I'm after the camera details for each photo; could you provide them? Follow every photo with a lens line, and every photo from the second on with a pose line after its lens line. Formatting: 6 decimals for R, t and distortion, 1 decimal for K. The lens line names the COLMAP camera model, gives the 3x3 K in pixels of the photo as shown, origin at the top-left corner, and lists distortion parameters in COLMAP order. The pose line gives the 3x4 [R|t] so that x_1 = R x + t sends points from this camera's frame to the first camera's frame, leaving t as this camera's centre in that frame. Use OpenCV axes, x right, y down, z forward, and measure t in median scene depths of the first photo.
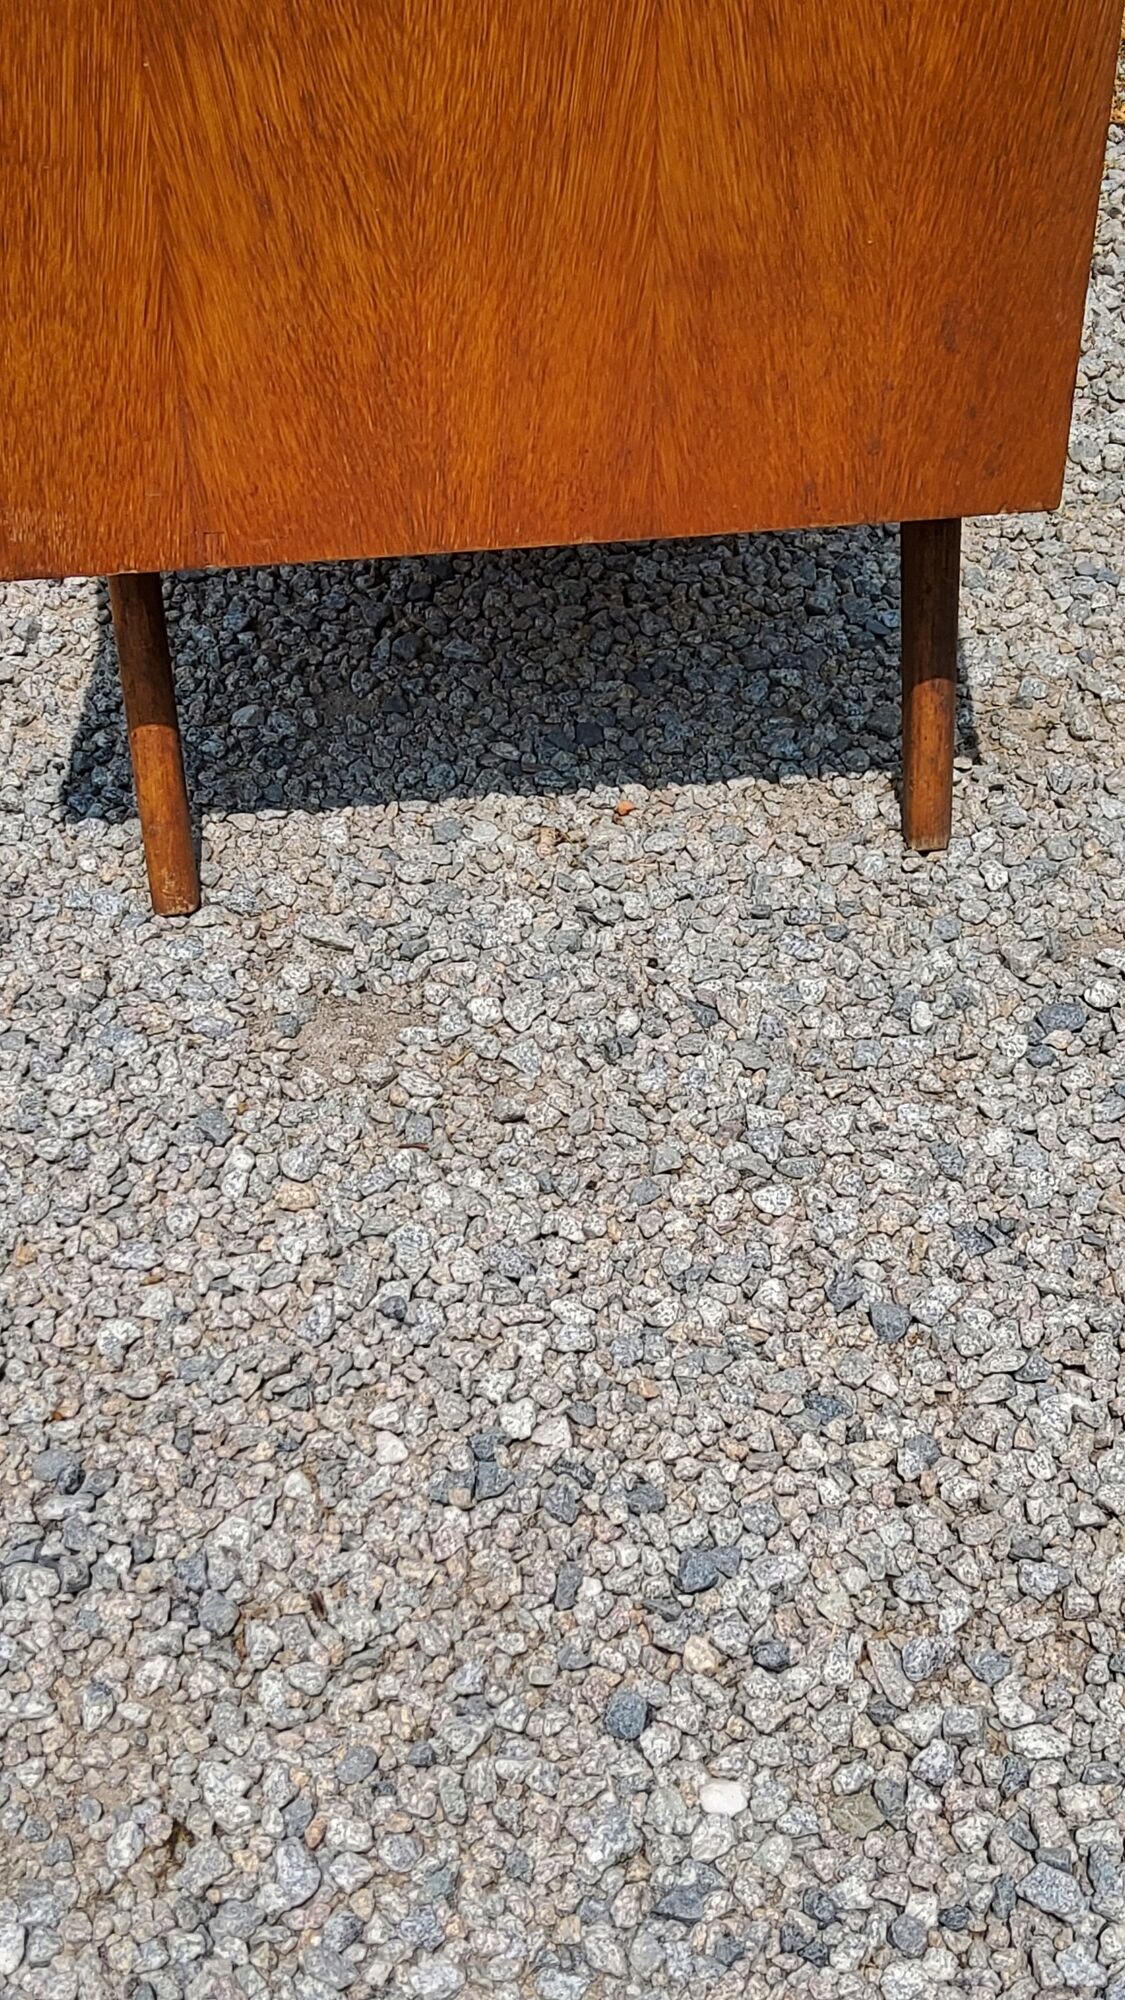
lens RADIAL K [[2957.1, 0, 560.5], [0, 2957.1, 999.2], [0, 0, 1]] dist [0.110404, 0.000000]
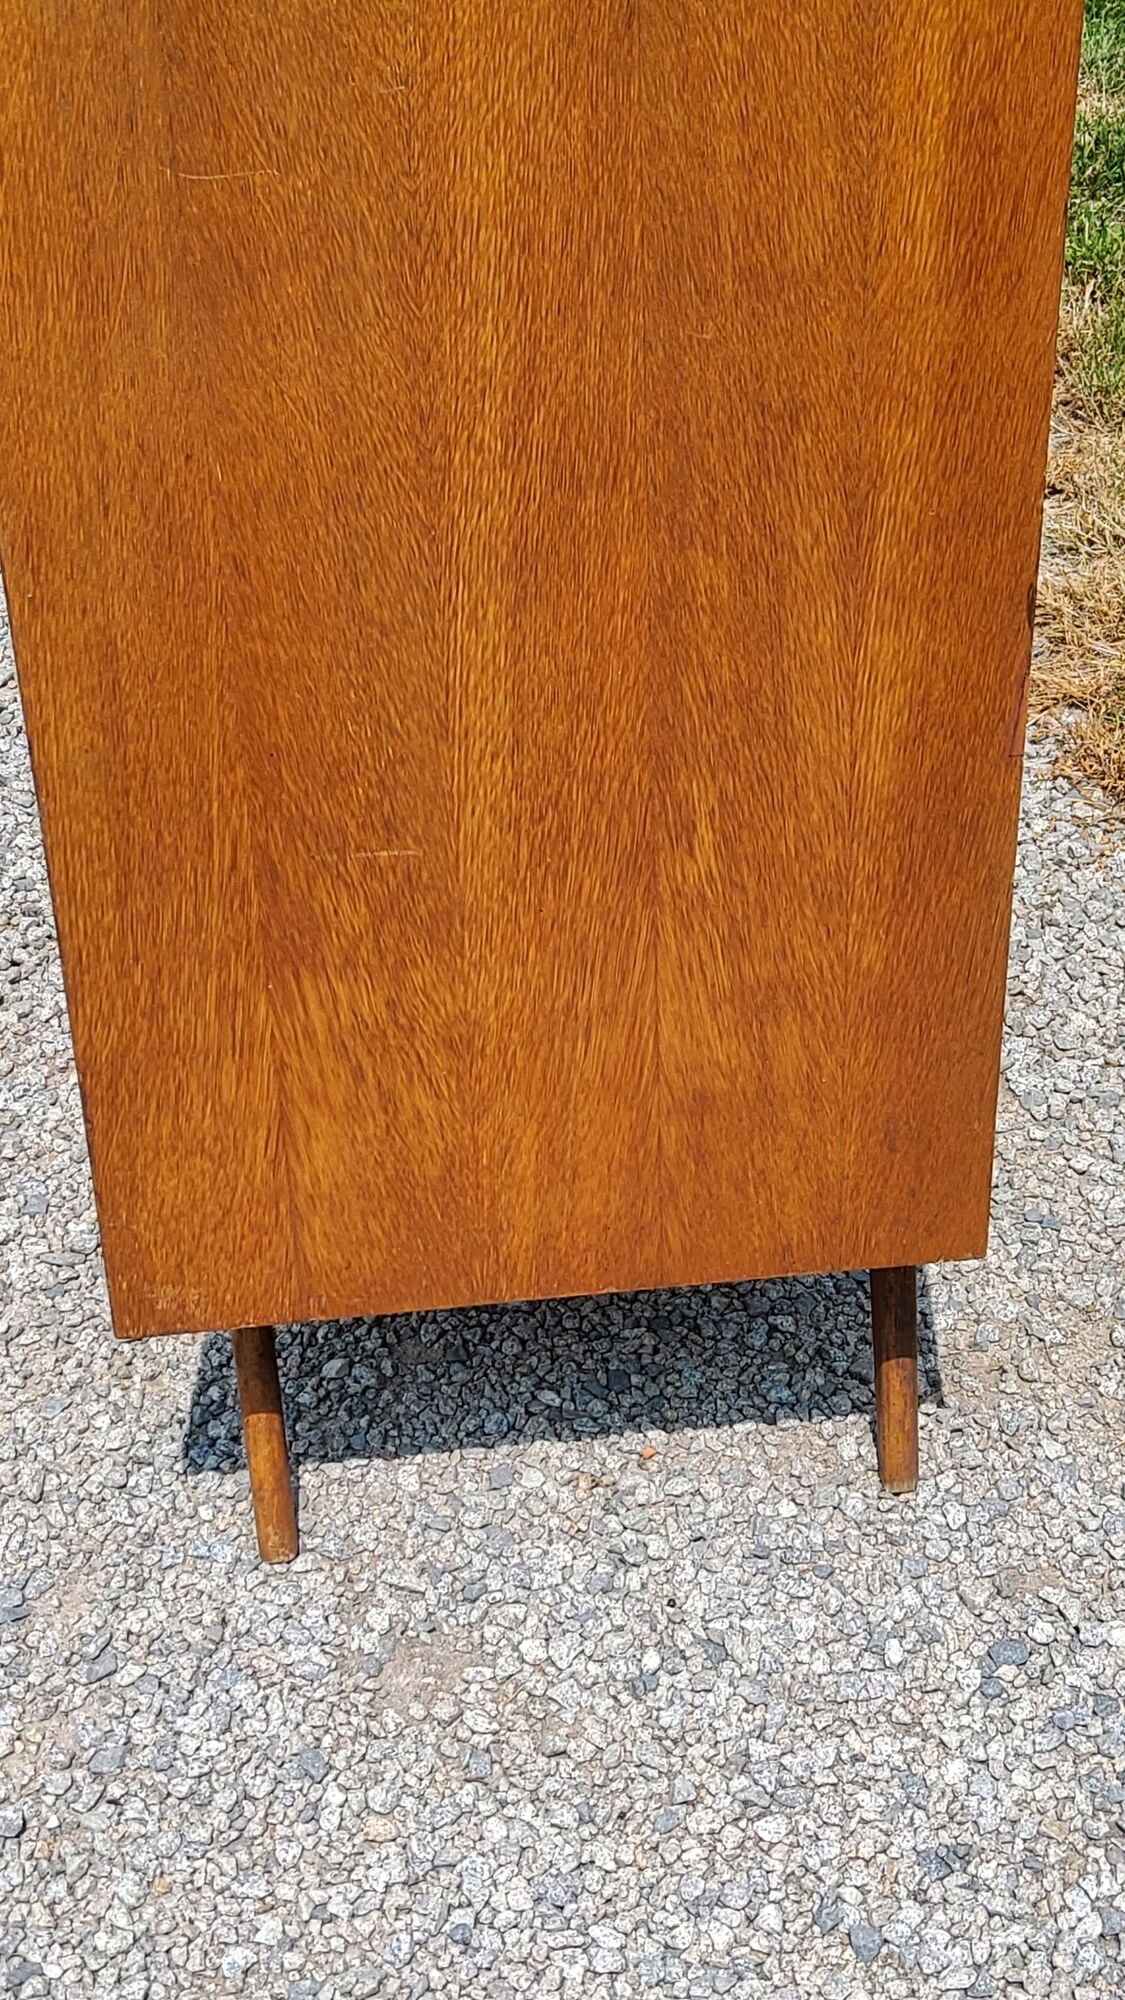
lens RADIAL K [[2957.1, 0, 561.2], [0, 2957.1, 997.4], [0, 0, 1]] dist [0.110404, 0.000000]
pose [[0.999761, -0.013540, -0.017162, 0.011242], [0.011763, 0.994948, -0.099698, -0.152867], [0.018425, 0.099472, 0.994870, -0.263345]]
